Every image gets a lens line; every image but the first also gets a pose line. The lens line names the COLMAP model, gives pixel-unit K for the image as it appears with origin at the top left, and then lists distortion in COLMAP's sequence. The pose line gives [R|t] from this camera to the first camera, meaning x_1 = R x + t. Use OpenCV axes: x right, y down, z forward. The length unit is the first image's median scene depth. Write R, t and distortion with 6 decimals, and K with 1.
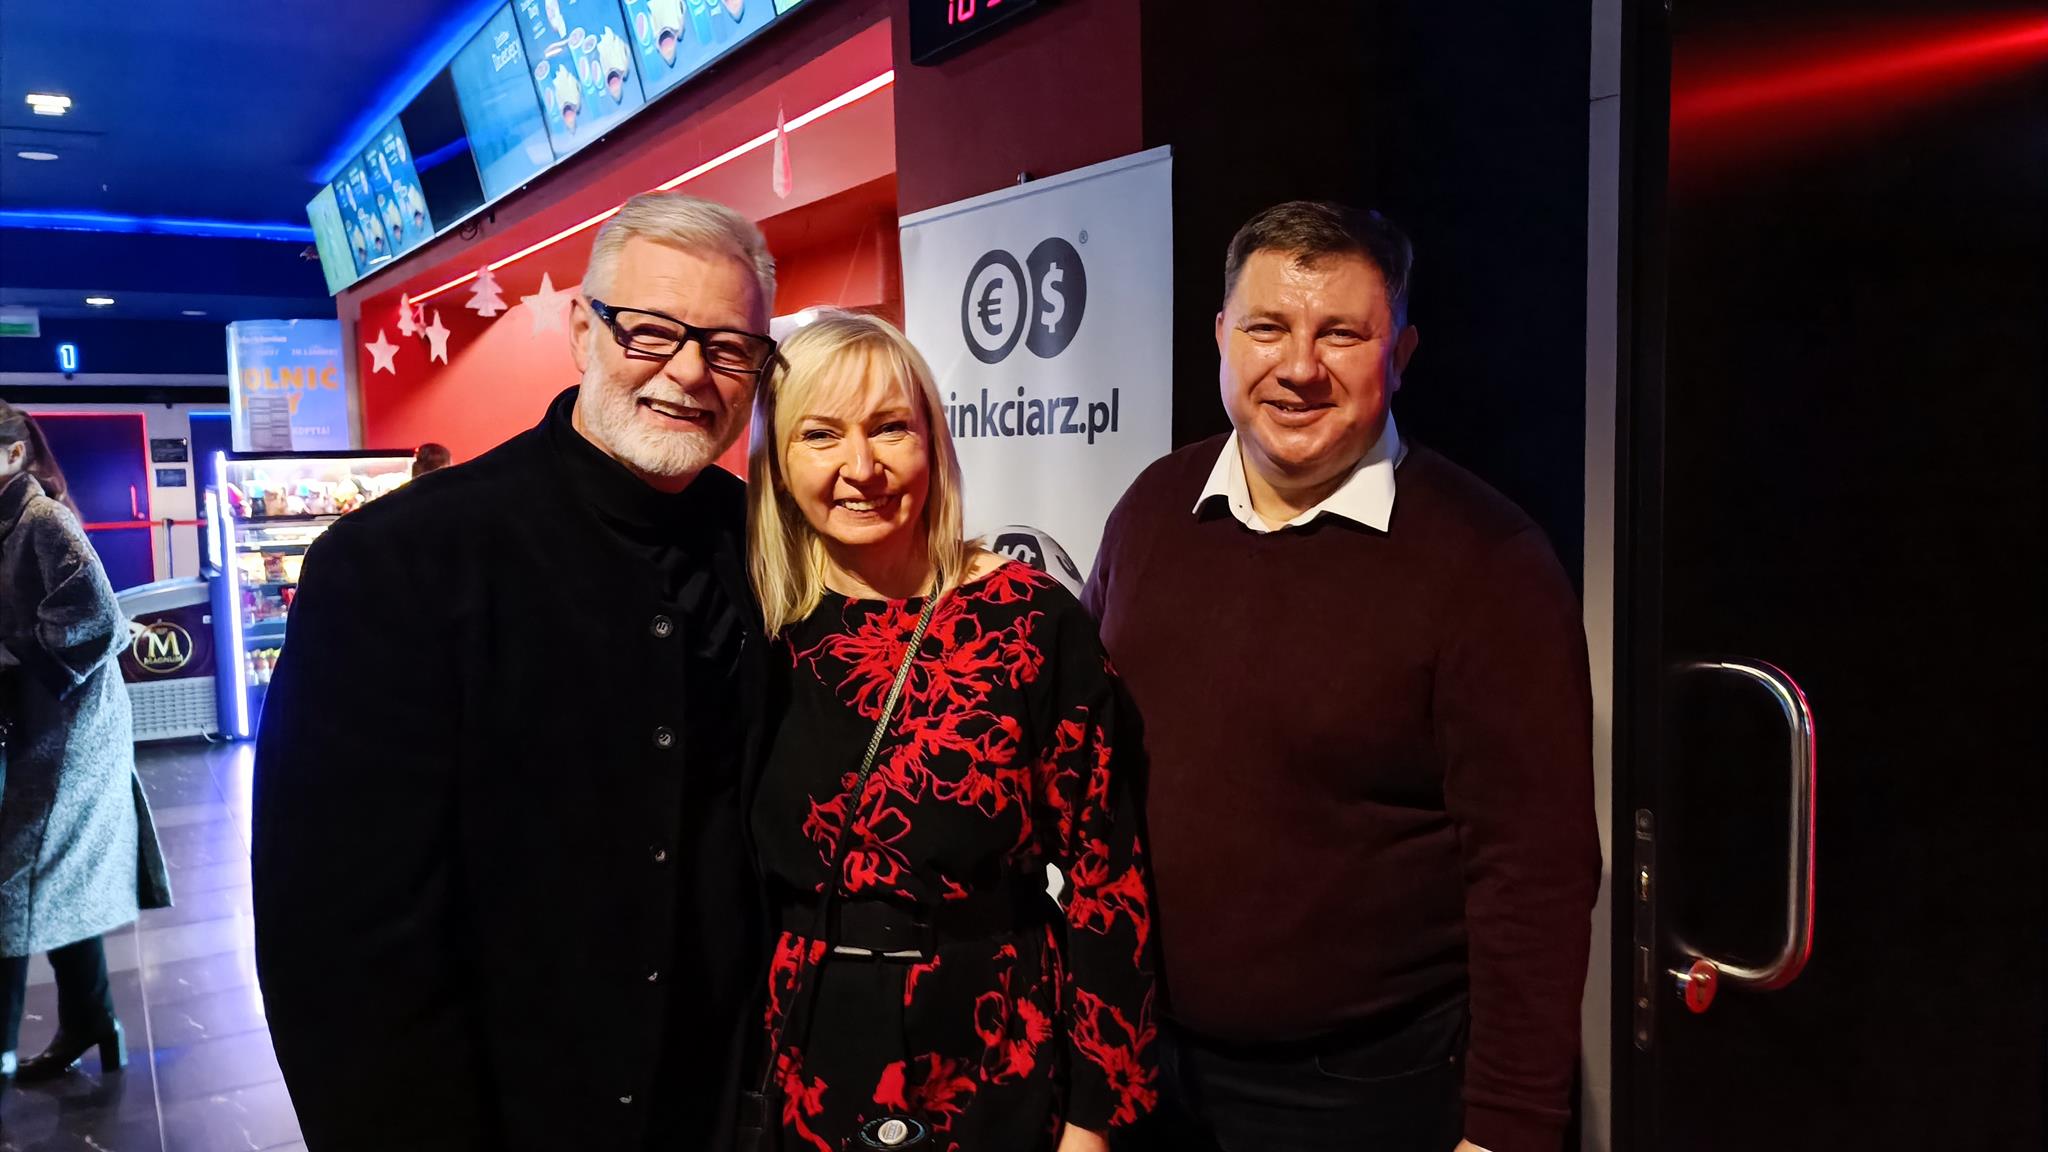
lens RADIAL K [[1481.5, 0, 1026.1], [0, 1481.5, 551.7], [0, 0, 1]] dist [0.037636, -0.048119]
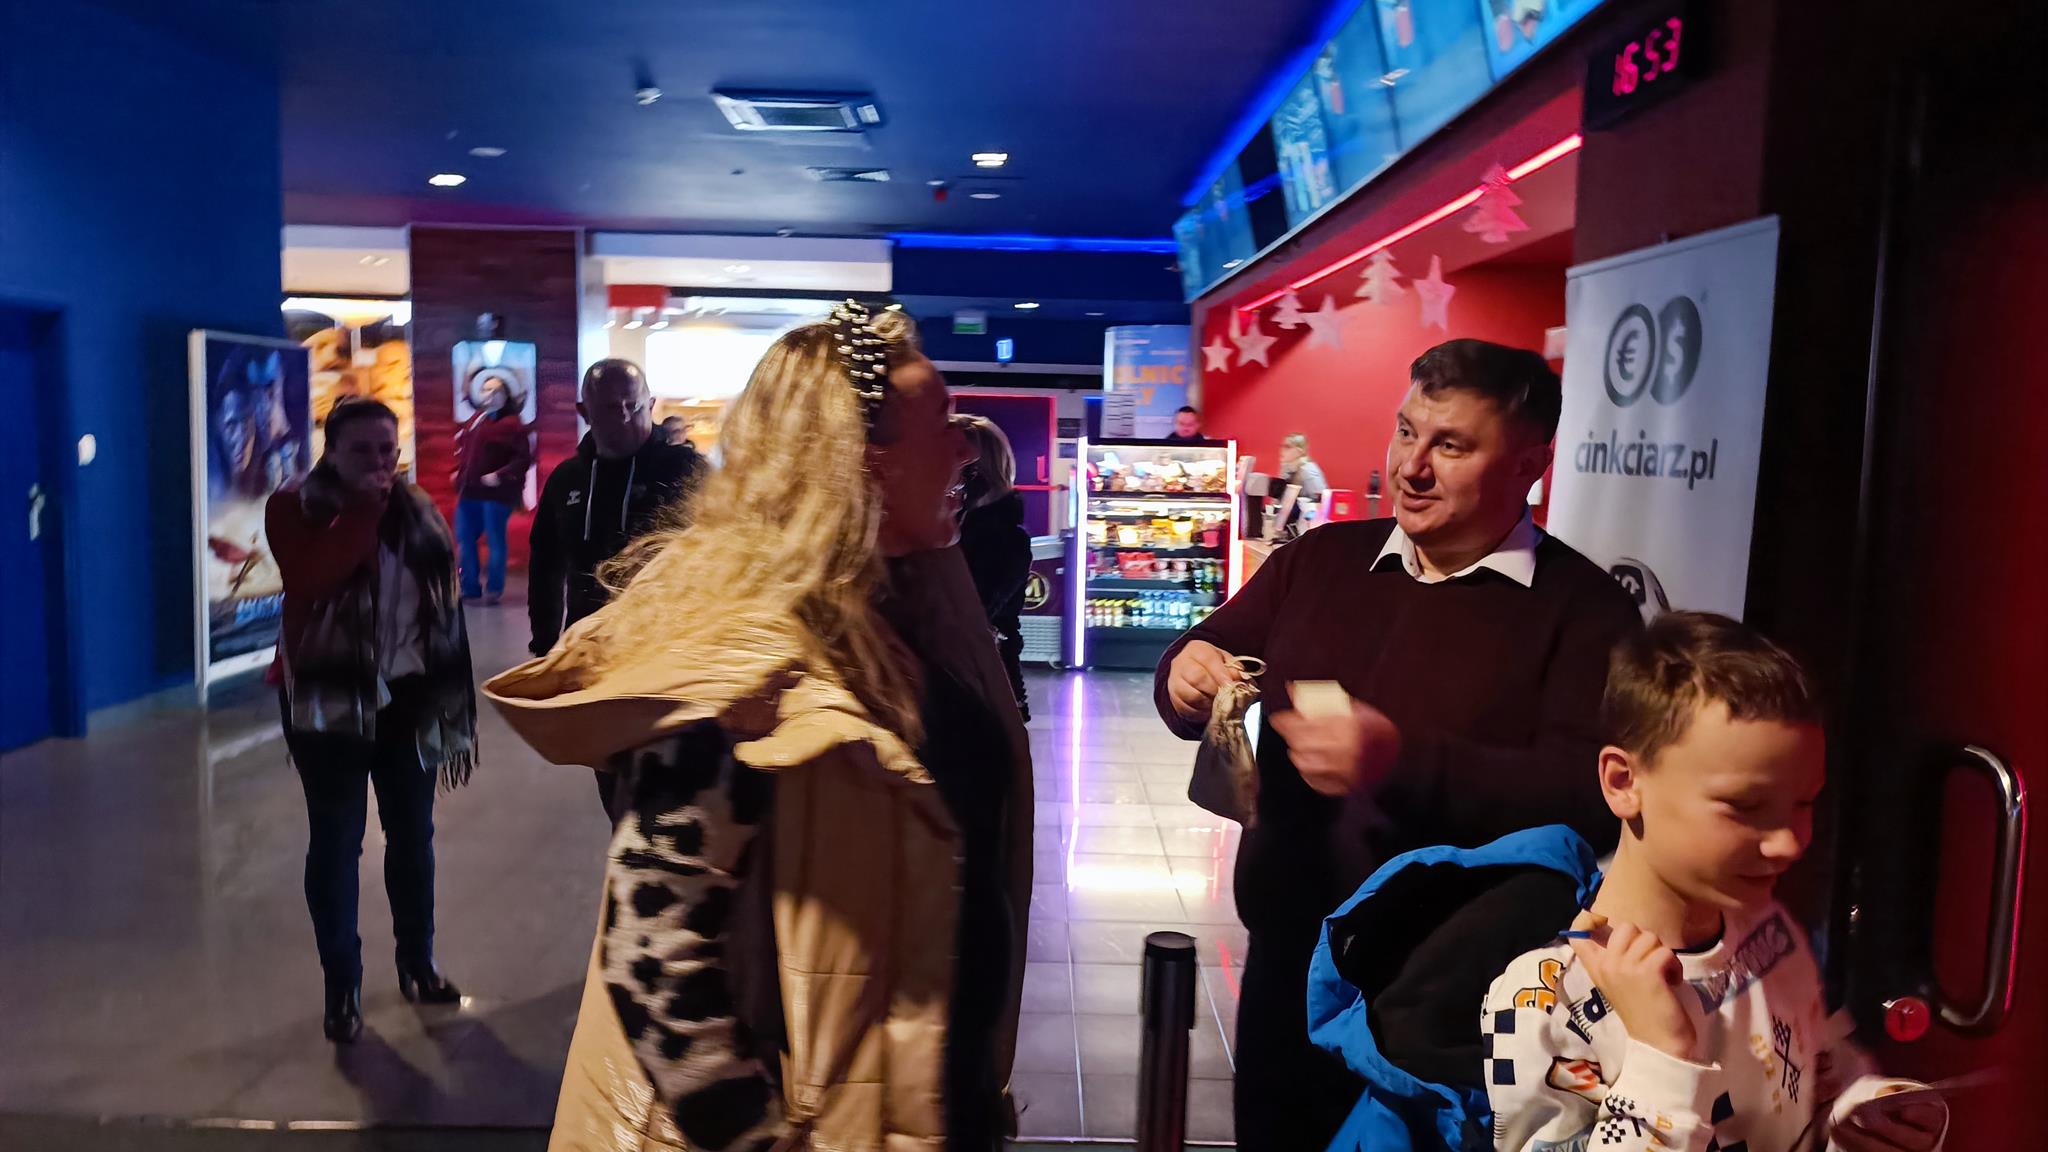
lens RADIAL K [[1481.5, 0, 990.4], [0, 1481.5, 565.0], [0, 0, 1]] dist [0.037636, -0.048119]
pose [[0.830765, 0.095990, -0.548285, 0.203580], [-0.086621, 0.995313, 0.043004, -0.018721], [0.549843, 0.011767, 0.835185, -0.168580]]
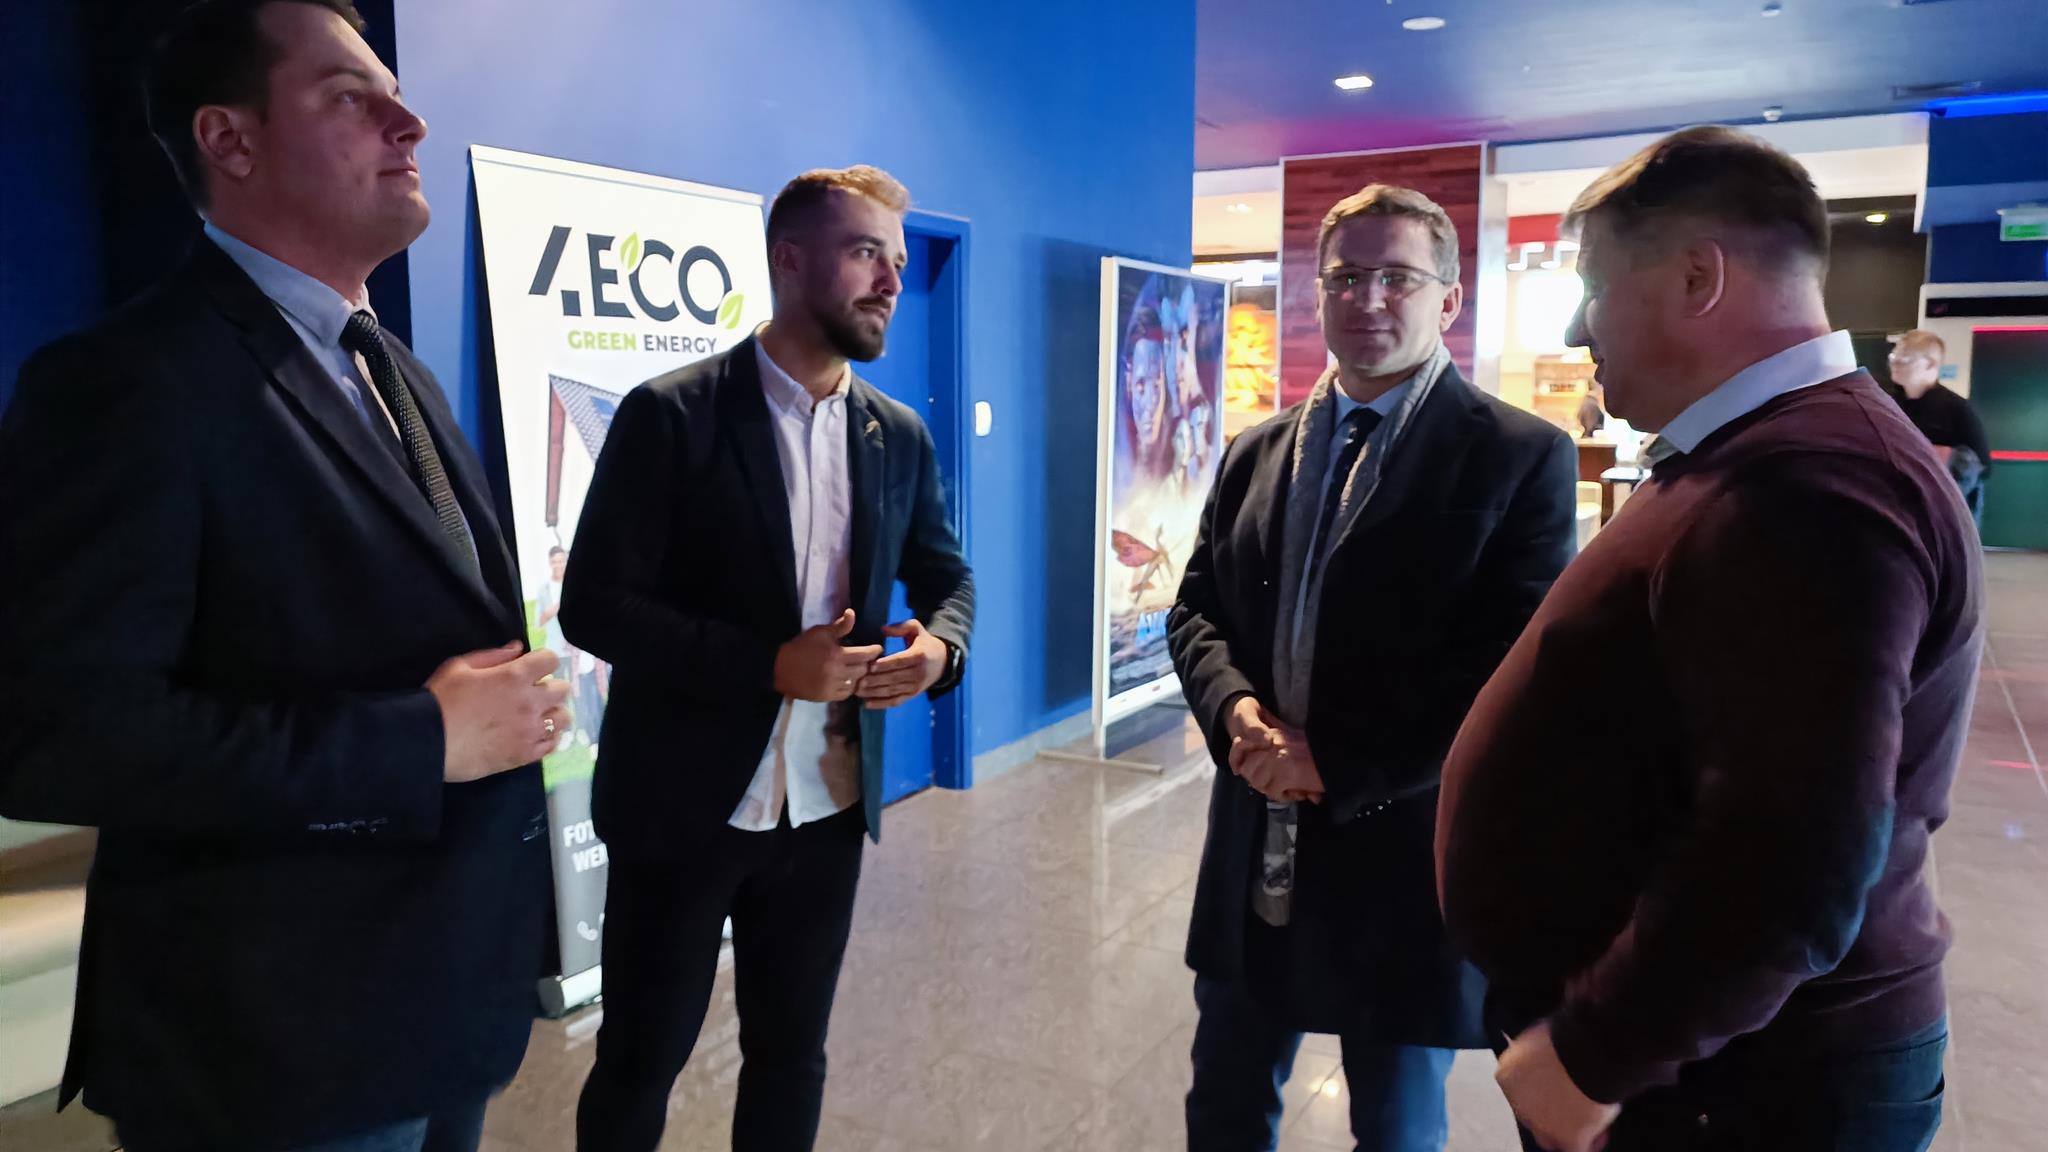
lens RADIAL K [[1481.5, 0, 1033.9], [0, 1481.5, 568.4], [0, 0, 1]] dist [0.037636, -0.048119]
pose [[0.473810, 0.127545, -0.871342, -0.653842], [-0.074622, 0.991712, 0.104588, 0.011324], [0.877460, 0.015467, 0.479401, 0.205531]]
